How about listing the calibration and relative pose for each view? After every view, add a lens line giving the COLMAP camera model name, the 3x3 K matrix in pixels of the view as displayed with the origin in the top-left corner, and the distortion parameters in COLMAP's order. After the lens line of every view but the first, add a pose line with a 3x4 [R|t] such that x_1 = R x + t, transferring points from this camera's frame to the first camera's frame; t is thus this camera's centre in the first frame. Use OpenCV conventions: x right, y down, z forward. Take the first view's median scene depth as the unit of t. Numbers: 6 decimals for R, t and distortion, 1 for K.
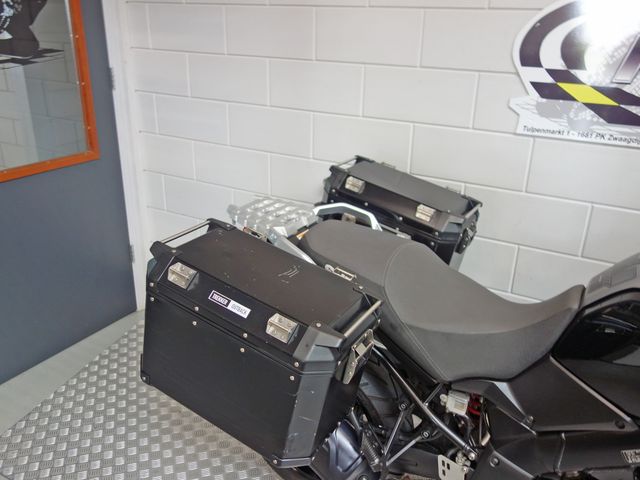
lens RADIAL K [[563.4, 0, 321.1], [0, 563.4, 241.9], [0, 0, 1]] dist [0.000345, 0.000696]
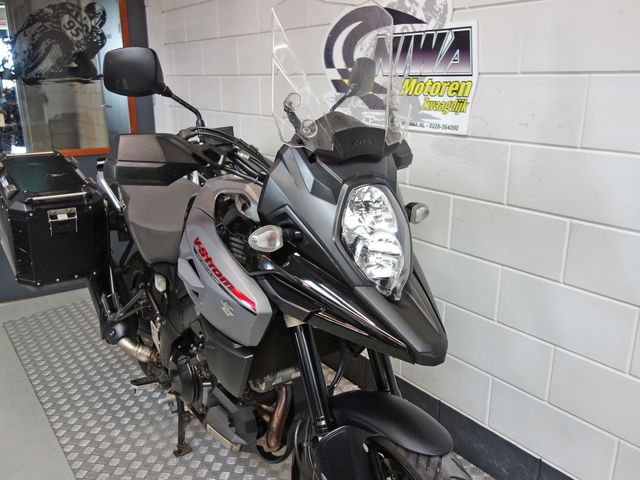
lens RADIAL K [[563.4, 0, 321.1], [0, 563.4, 241.9], [0, 0, 1]] dist [0.000345, 0.000696]
pose [[0.909902, 0.094884, -0.403826, 0.921194], [-0.137607, 0.987407, -0.078053, 0.184357], [0.391334, 0.126589, 0.911500, -0.126753]]
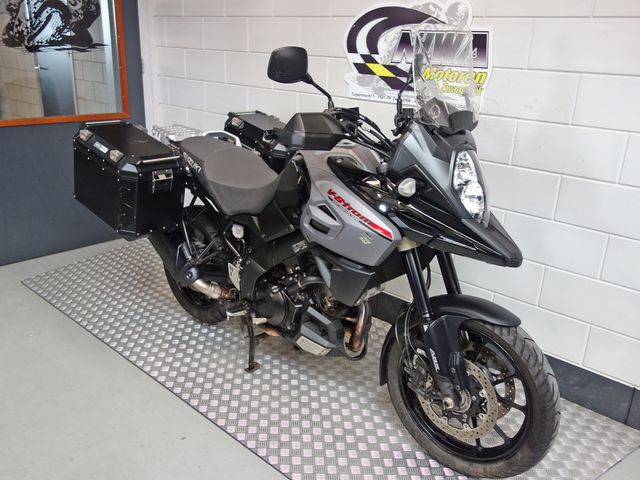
lens RADIAL K [[563.4, 0, 321.1], [0, 563.4, 241.9], [0, 0, 1]] dist [0.000345, 0.000696]
pose [[0.973014, 0.090777, -0.212141, 0.673361], [-0.101739, 0.993953, -0.041319, 0.283143], [0.207107, 0.061787, 0.976365, -0.508715]]
